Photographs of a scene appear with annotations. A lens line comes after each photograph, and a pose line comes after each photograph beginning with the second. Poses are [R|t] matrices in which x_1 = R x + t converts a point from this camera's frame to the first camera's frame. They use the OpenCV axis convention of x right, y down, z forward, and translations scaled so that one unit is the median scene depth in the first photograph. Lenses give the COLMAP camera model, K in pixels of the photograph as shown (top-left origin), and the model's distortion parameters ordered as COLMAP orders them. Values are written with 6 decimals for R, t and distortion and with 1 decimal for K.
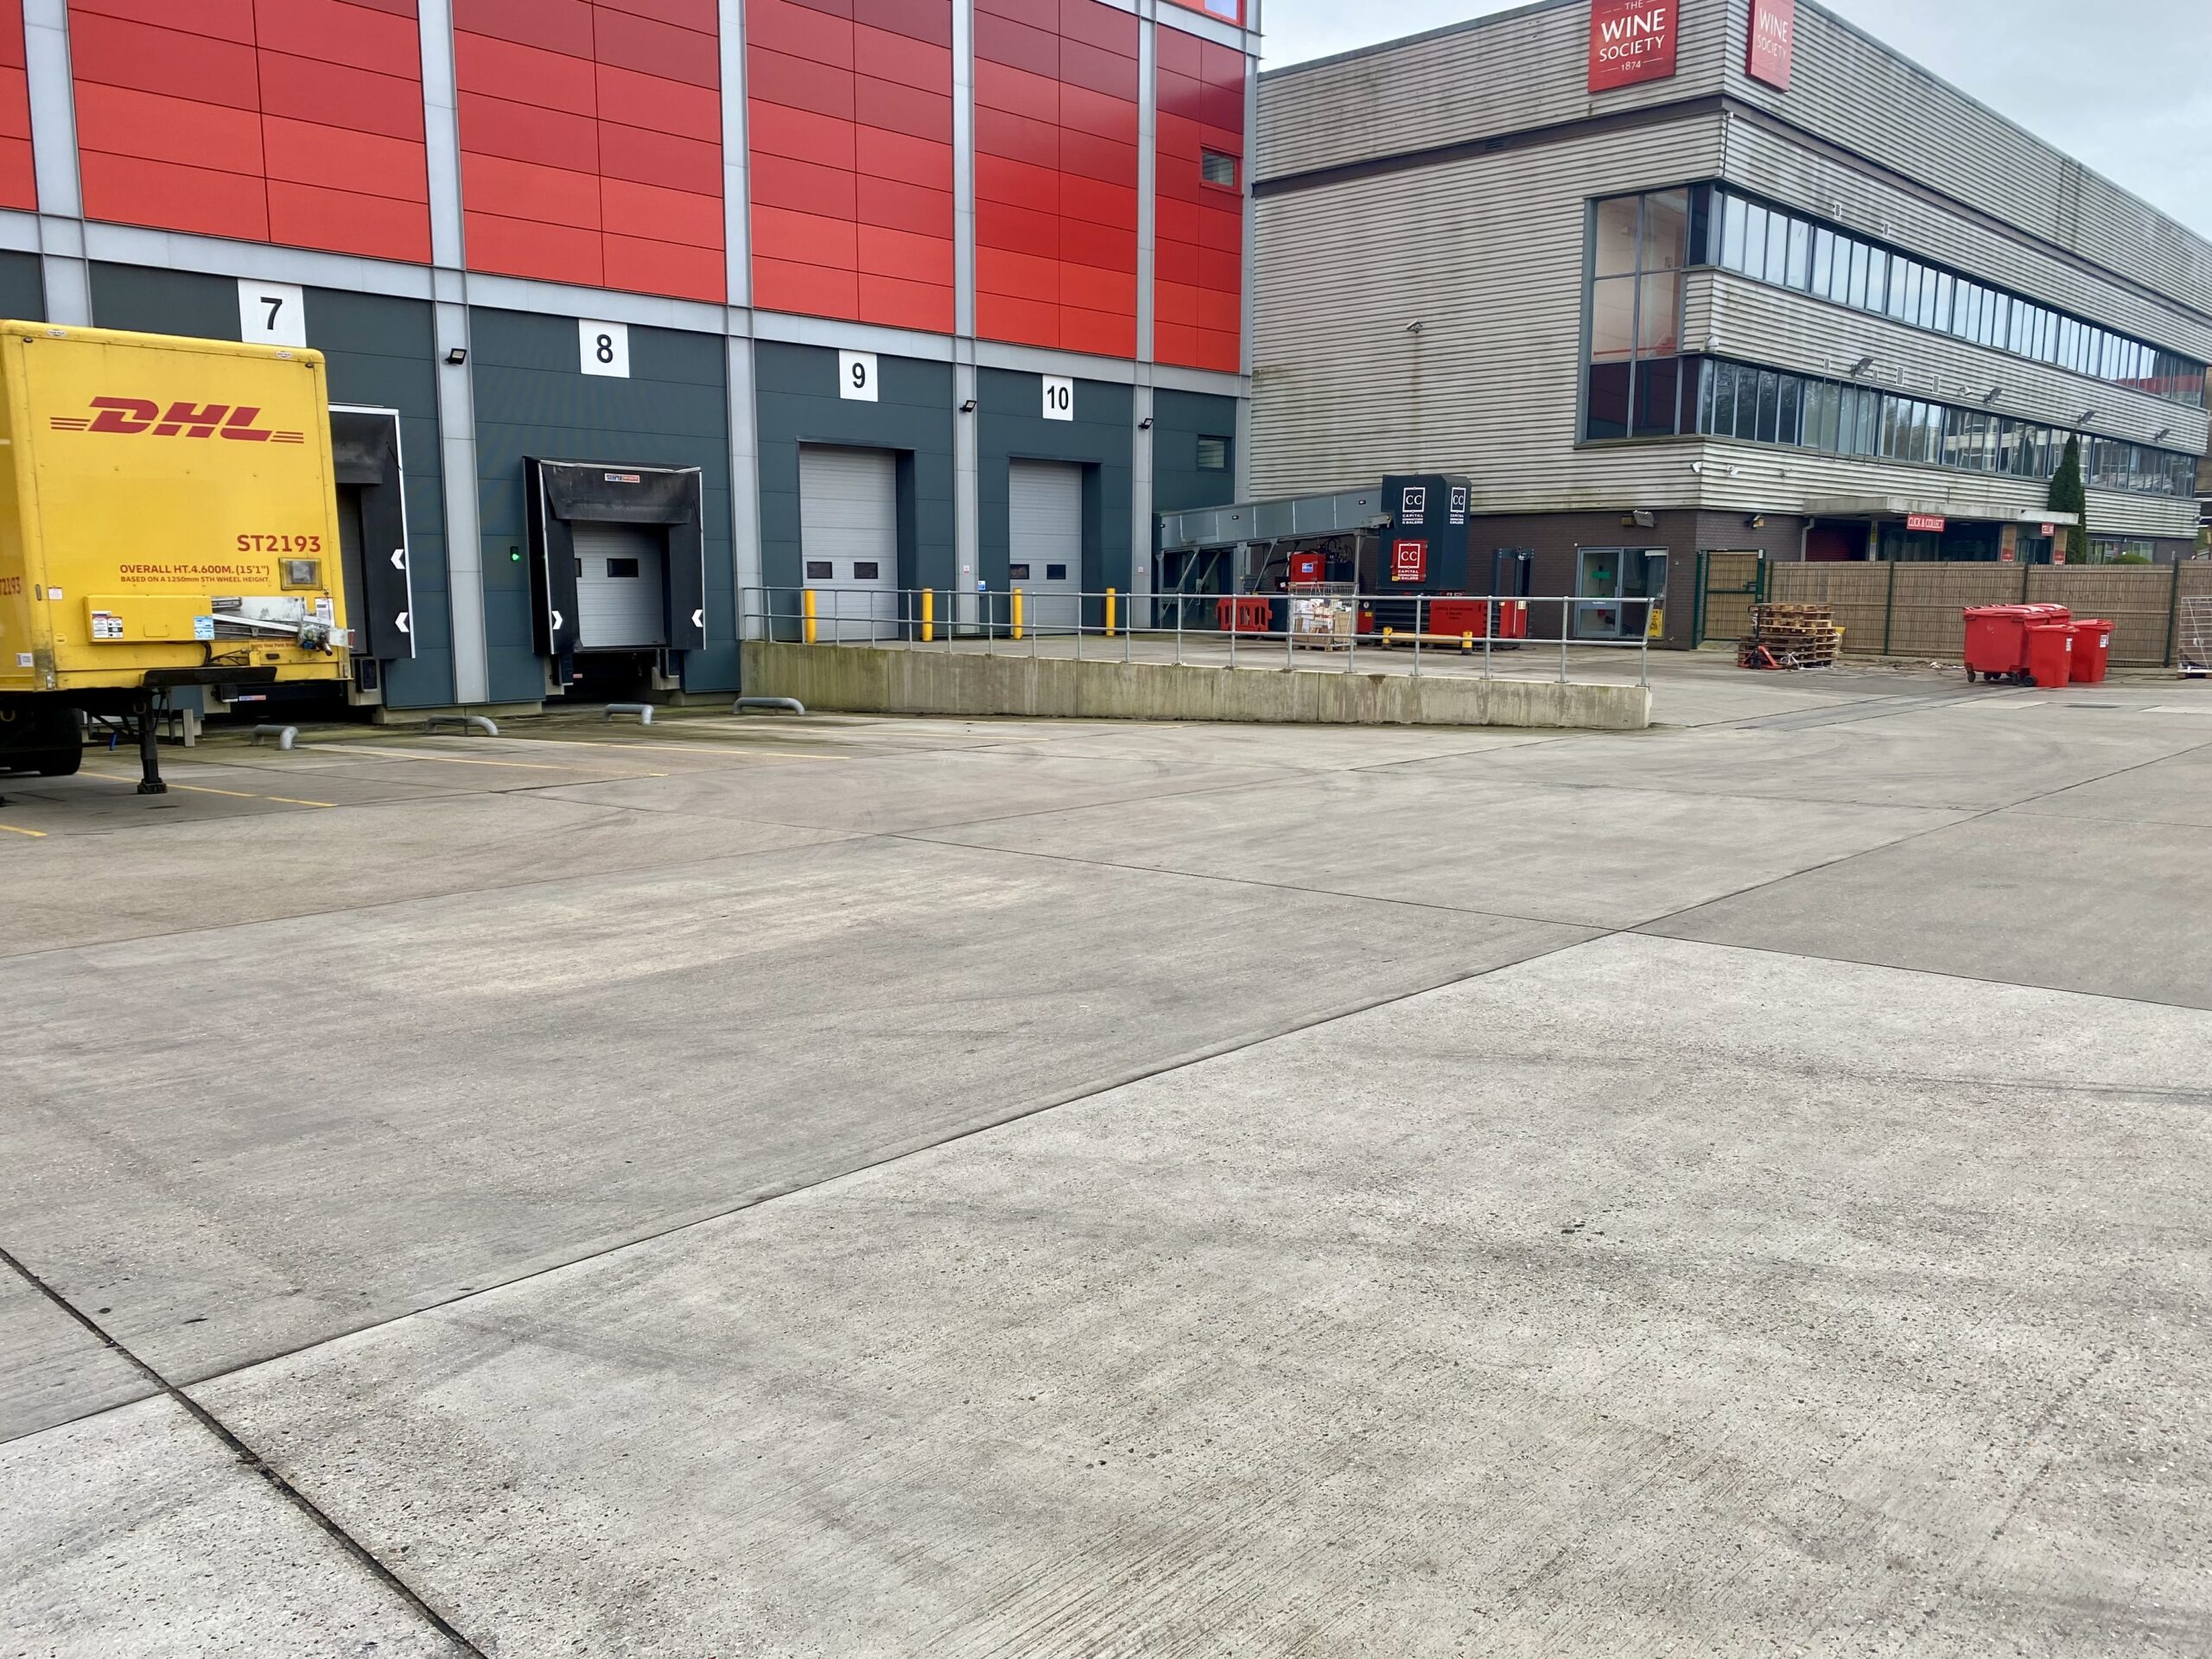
lens RADIAL K [[1674.2, 0, 1106.9], [0, 1674.2, 826.2], [0, 0, 1]] dist [0.011259, -0.018188]
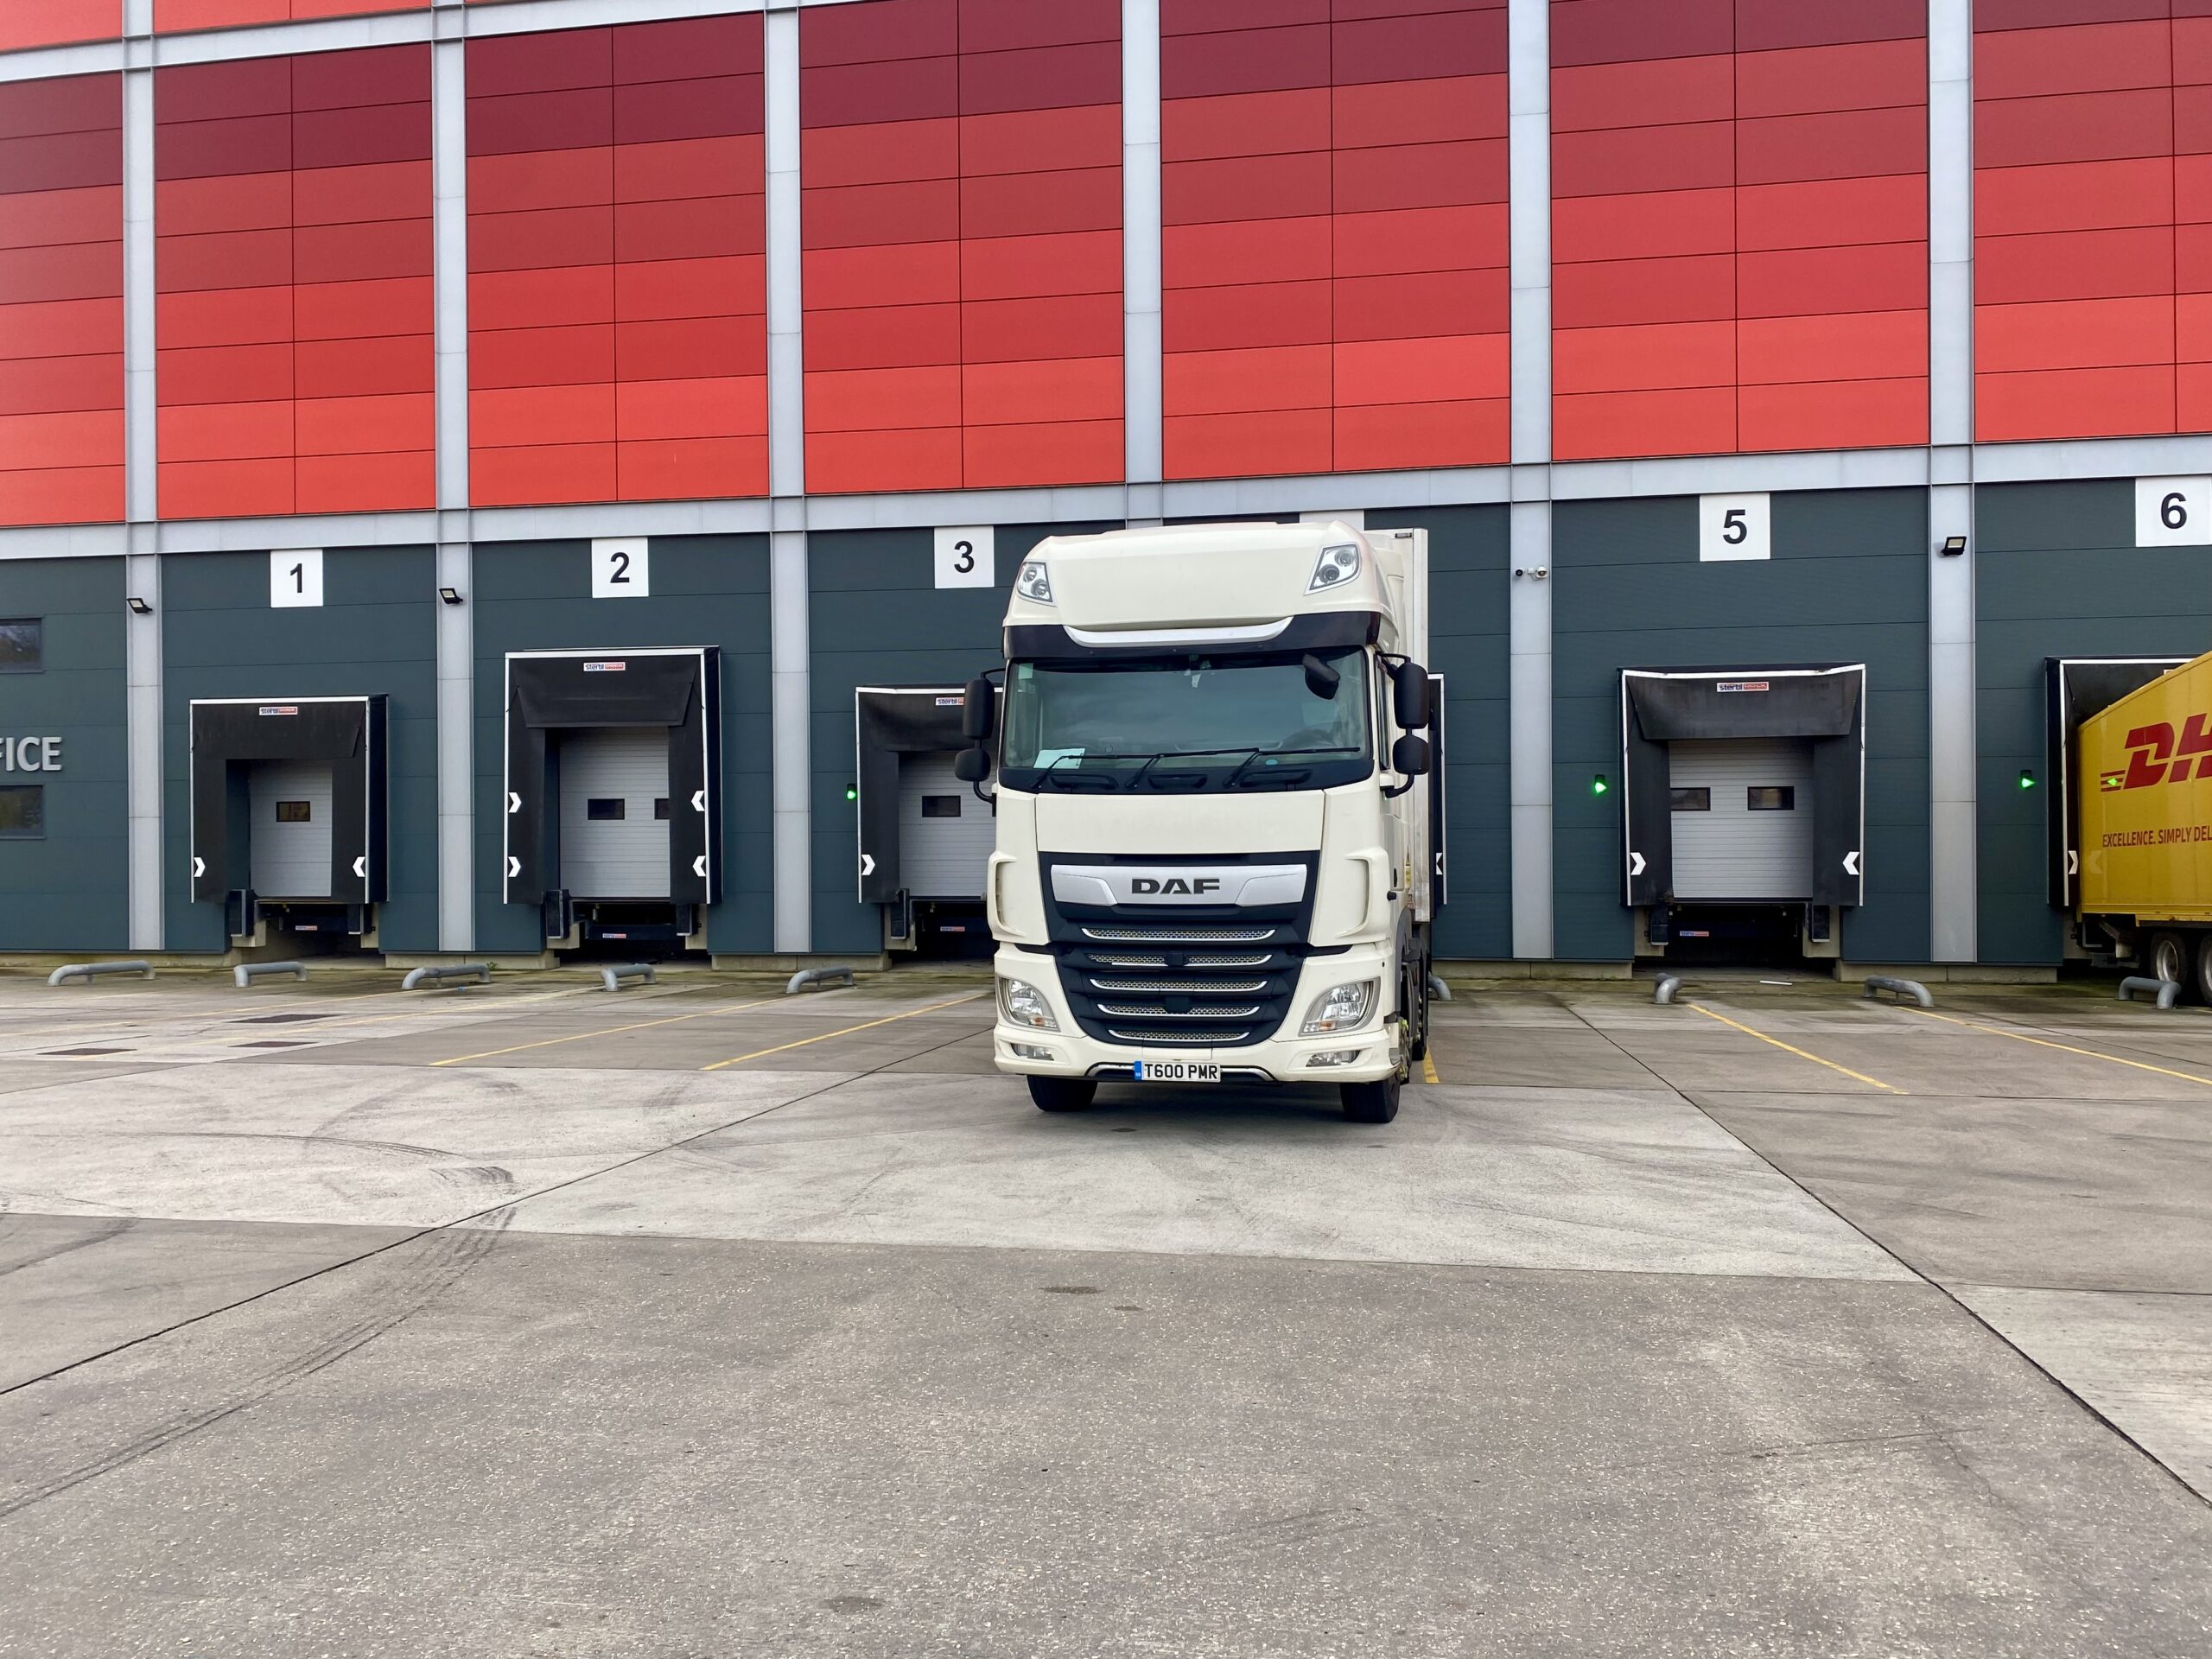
lens RADIAL K [[1885.3, 0, 1117.8], [0, 1885.3, 804.7], [0, 0, 1]] dist [0.057378, -0.103735]
pose [[0.557240, -0.011753, -0.830268, 0.519021], [-0.111776, 0.989737, -0.089030, -0.073991], [0.822793, 0.142416, 0.550208, 0.510759]]
